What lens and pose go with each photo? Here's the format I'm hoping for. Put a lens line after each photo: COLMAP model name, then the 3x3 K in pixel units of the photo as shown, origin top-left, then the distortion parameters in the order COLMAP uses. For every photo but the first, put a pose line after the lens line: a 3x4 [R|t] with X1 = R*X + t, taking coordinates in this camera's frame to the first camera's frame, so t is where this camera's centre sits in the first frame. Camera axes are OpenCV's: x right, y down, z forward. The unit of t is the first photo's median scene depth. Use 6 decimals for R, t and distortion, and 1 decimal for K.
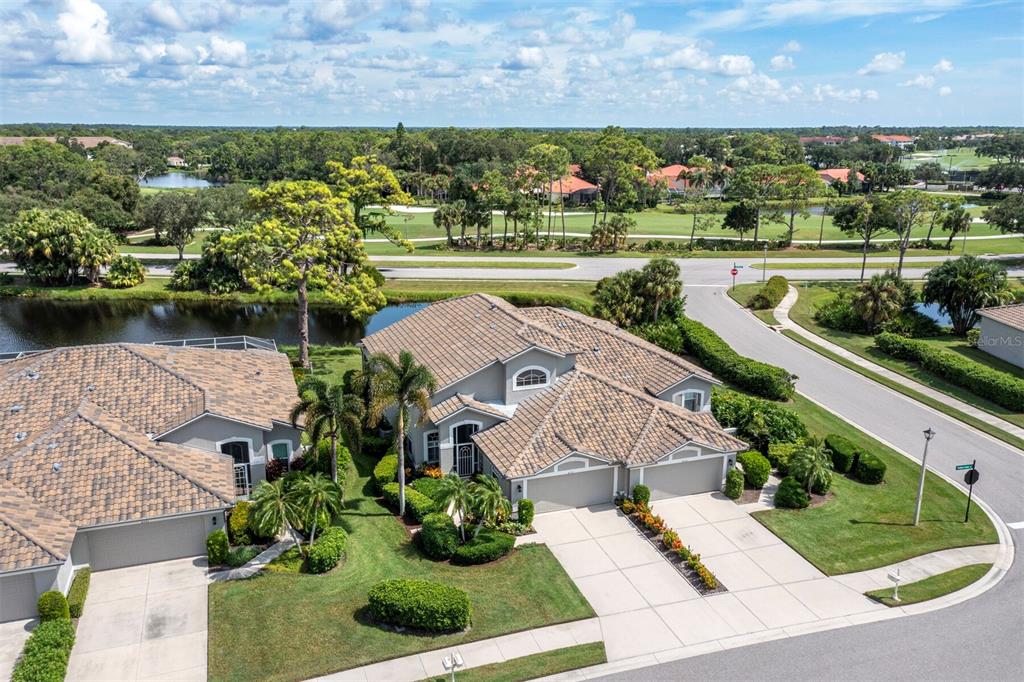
lens RADIAL K [[807.8, 0, 512.0], [0, 807.8, 341.0], [0, 0, 1]] dist [-0.003085, -0.005205]
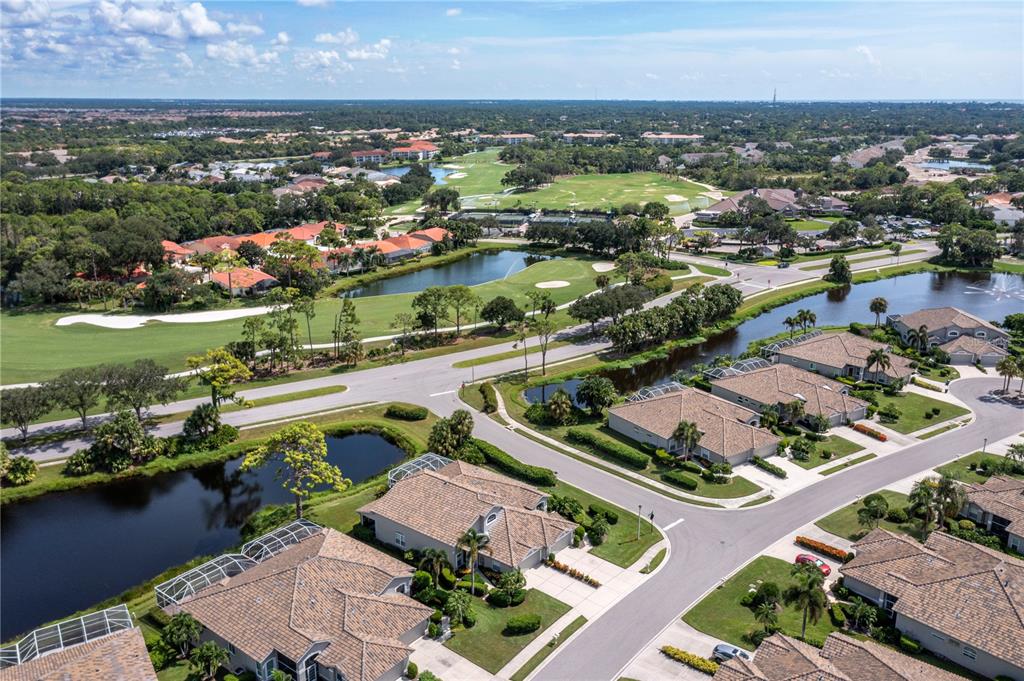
lens RADIAL K [[807.8, 0, 512.0], [0, 807.8, 340.5], [0, 0, 1]] dist [-0.003085, -0.005205]
pose [[0.847282, -0.148370, 0.509999, -1.093122], [0.135754, 0.988793, 0.062128, -0.628900], [-0.513501, 0.016594, 0.857928, -1.071603]]
